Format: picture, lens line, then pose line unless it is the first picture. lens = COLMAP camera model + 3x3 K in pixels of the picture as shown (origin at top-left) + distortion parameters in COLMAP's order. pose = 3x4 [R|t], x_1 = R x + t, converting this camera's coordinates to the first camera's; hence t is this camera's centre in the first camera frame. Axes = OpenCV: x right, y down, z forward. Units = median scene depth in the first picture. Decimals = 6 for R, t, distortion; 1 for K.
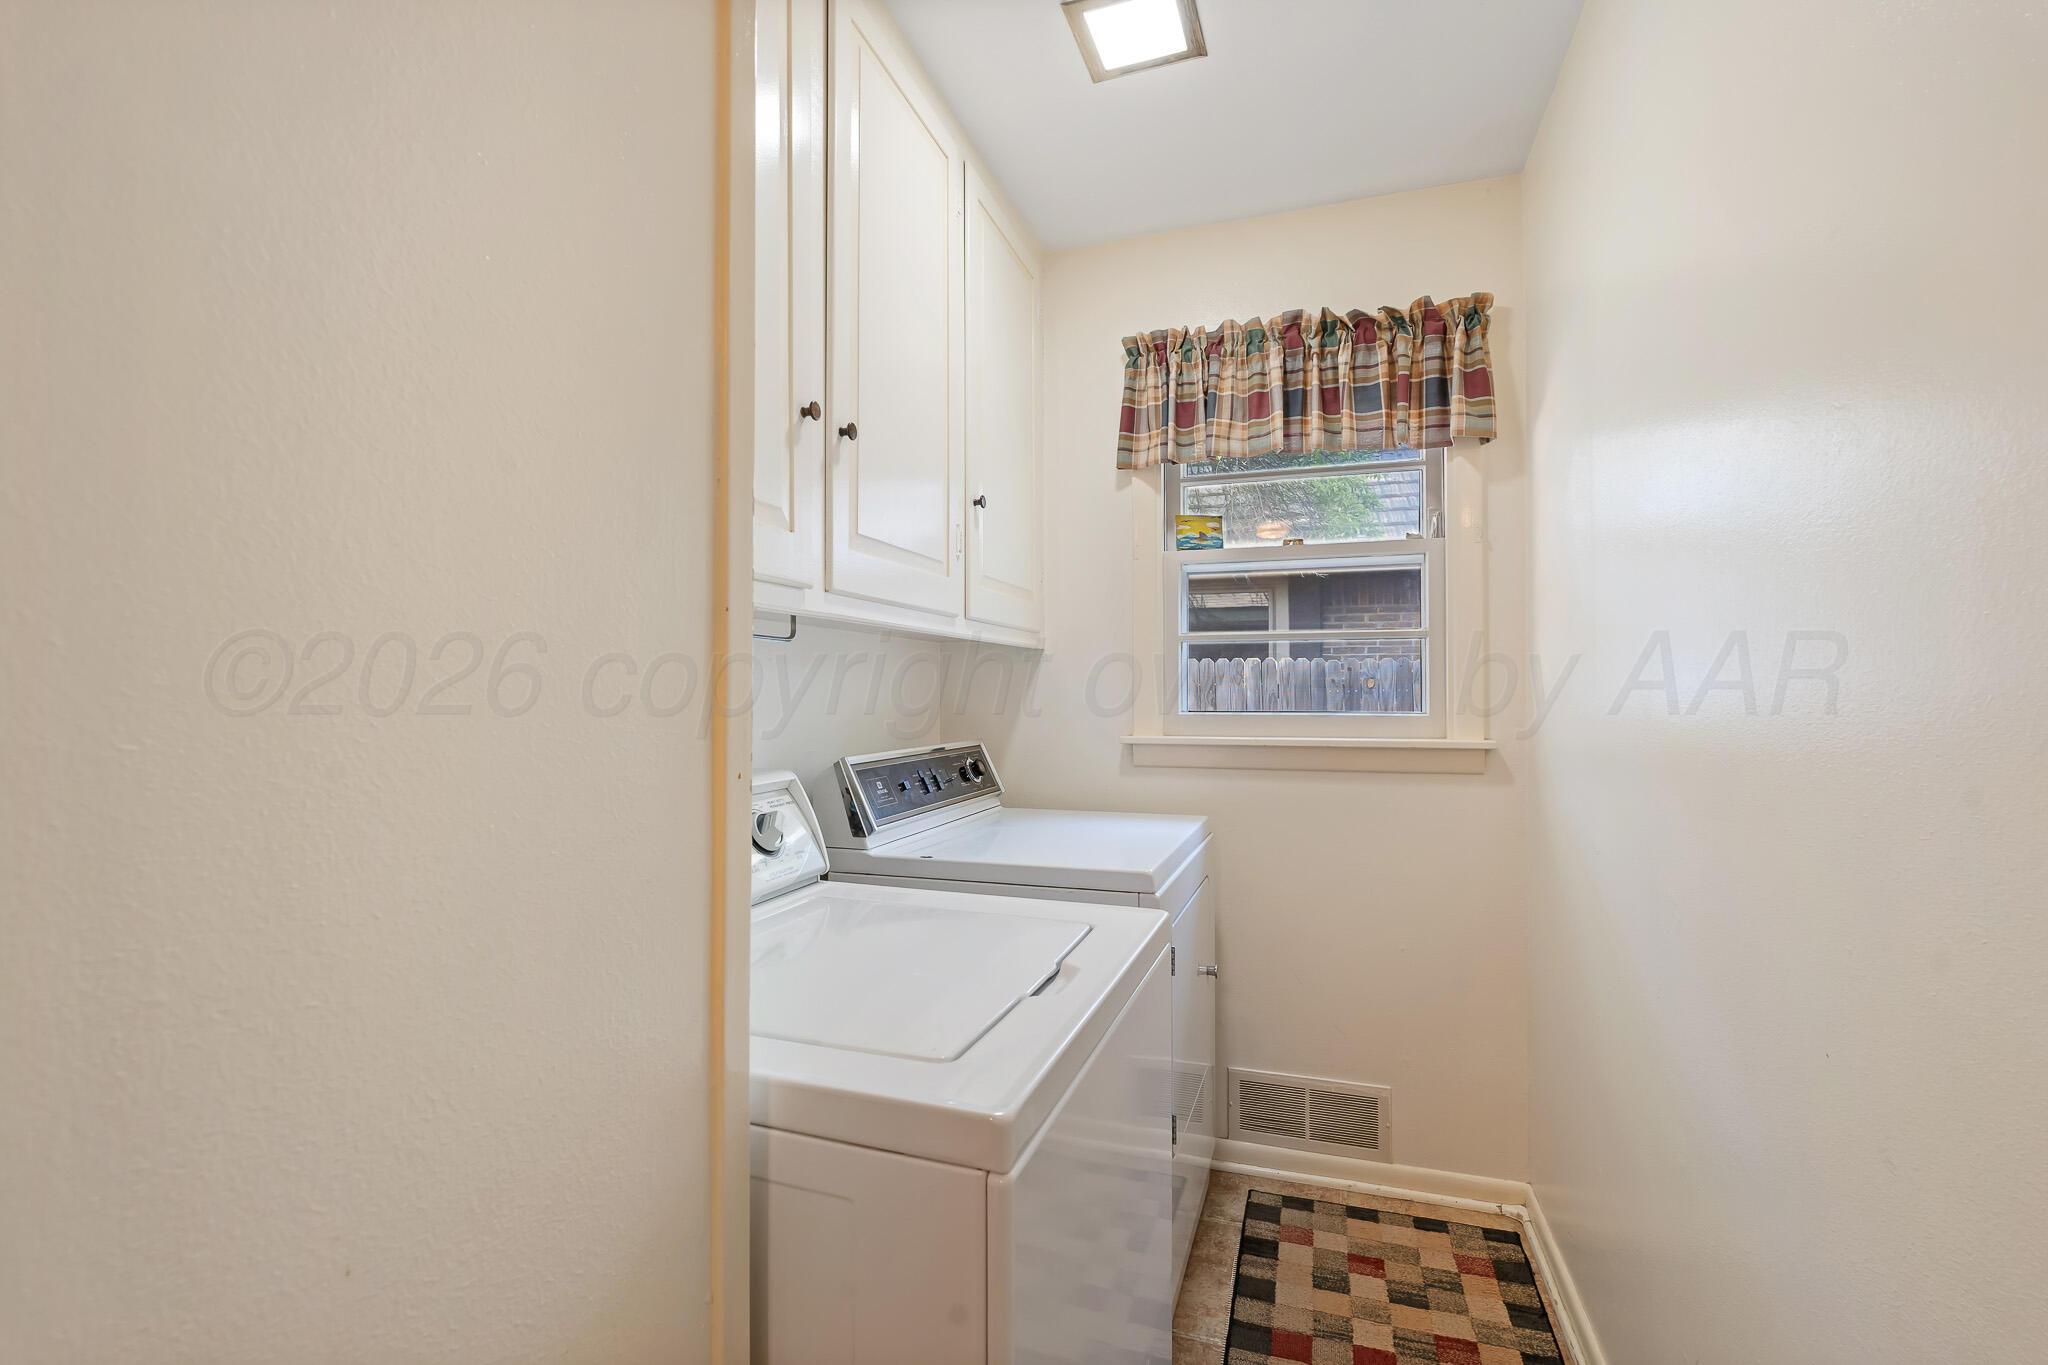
lens RADIAL K [[910.3, 0, 1024.6], [0, 910.3, 666.1], [0, 0, 1]] dist [-0.001445, 0.000282]
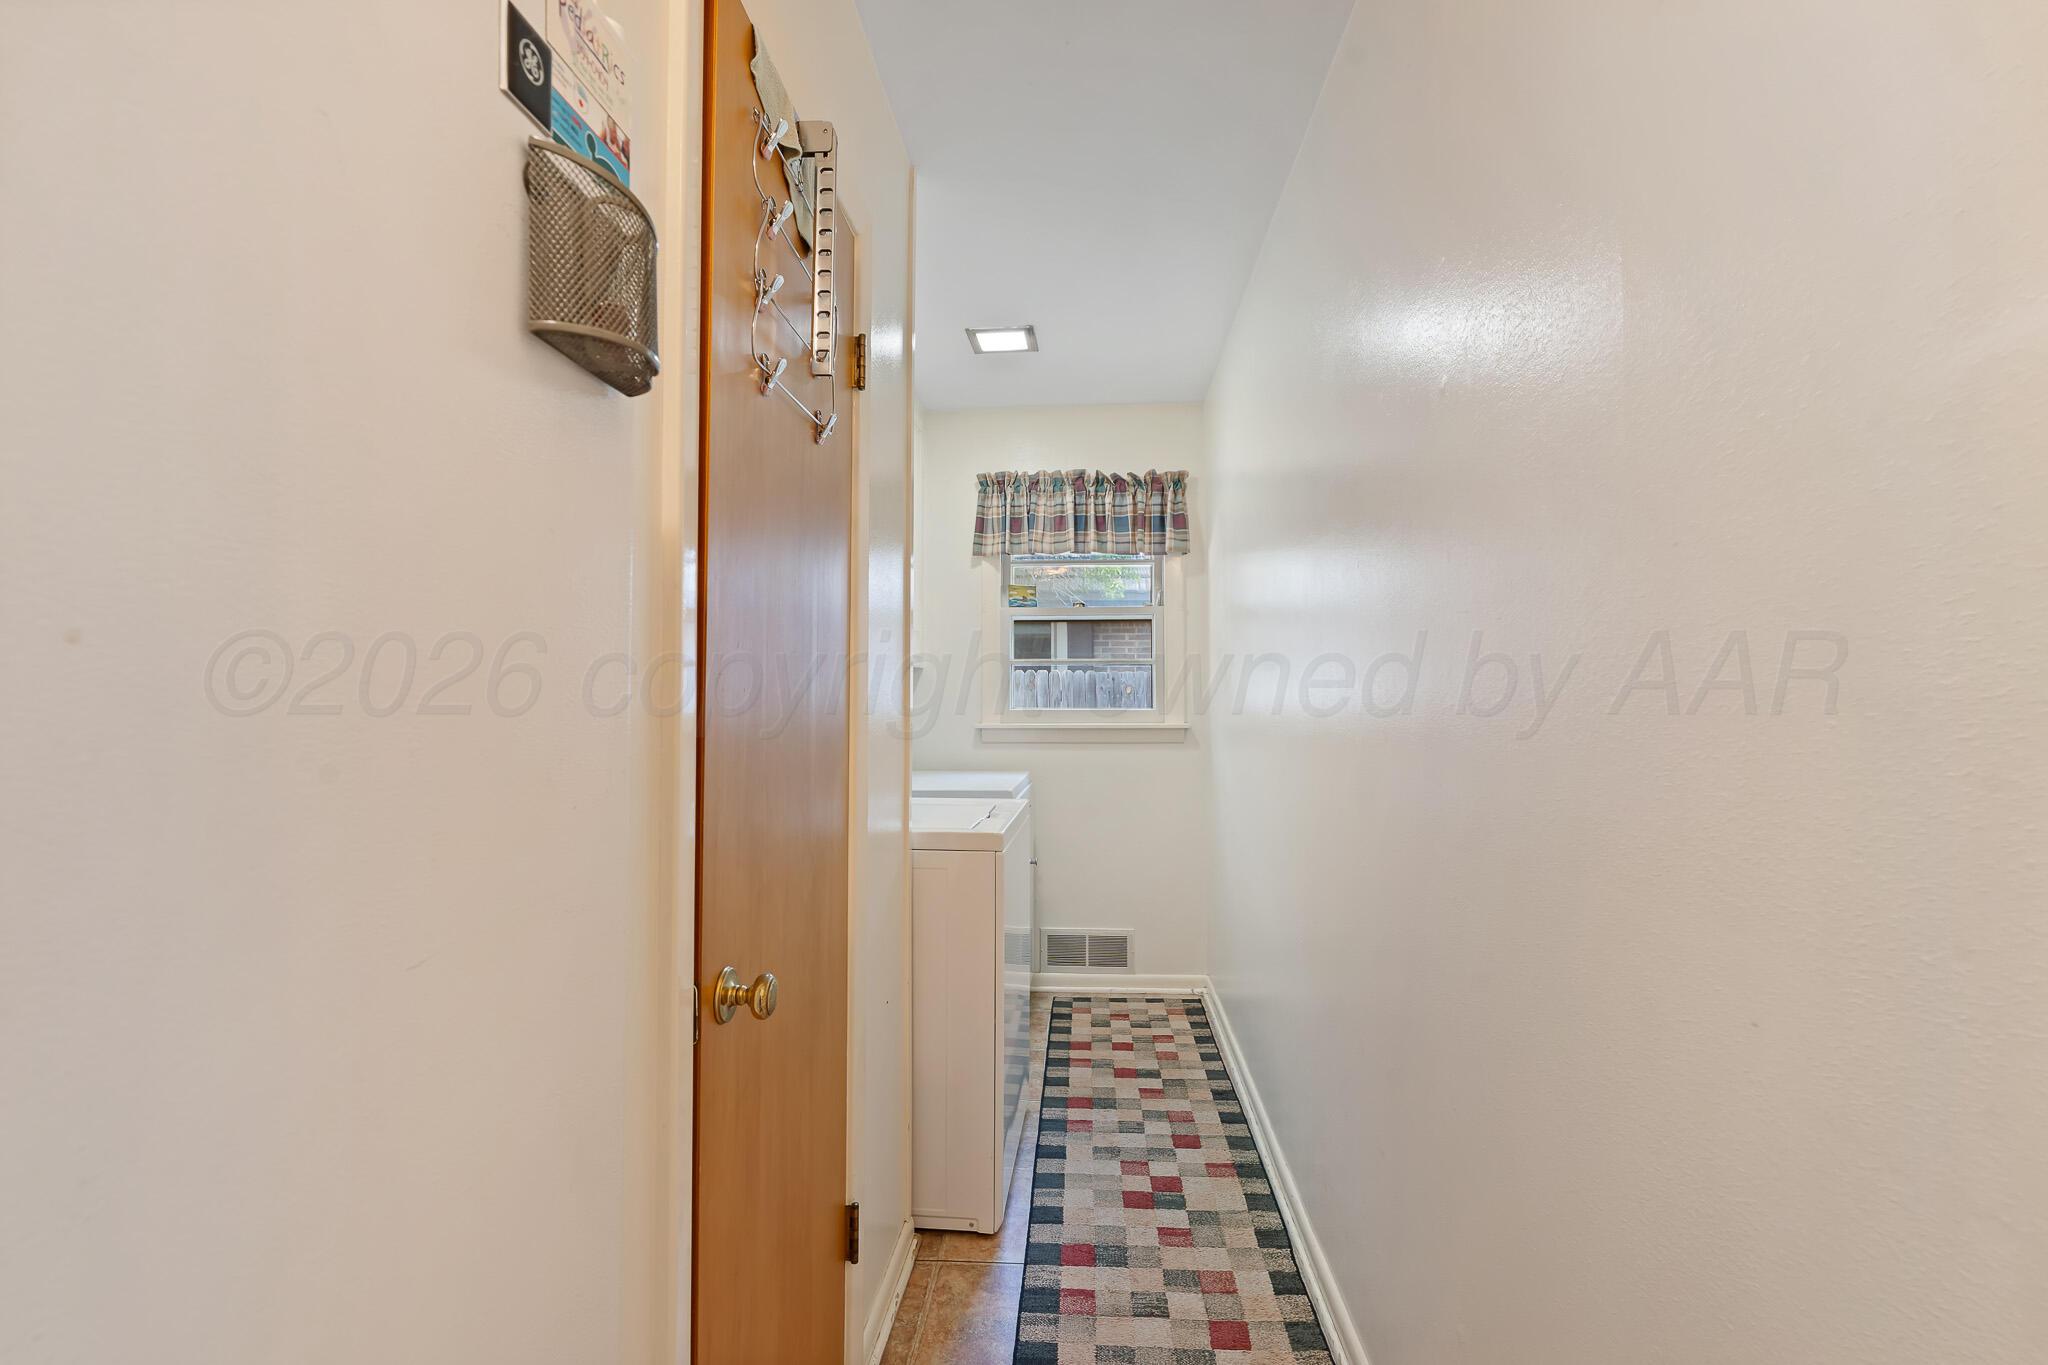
lens RADIAL K [[910.3, 0, 1024.6], [0, 910.3, 666.1], [0, 0, 1]] dist [-0.001445, 0.000282]
pose [[0.970747, 0.003764, 0.240074, -0.205921], [-0.002152, 0.999973, -0.006977, -0.014335], [-0.240094, 0.006256, 0.970729, -0.603845]]
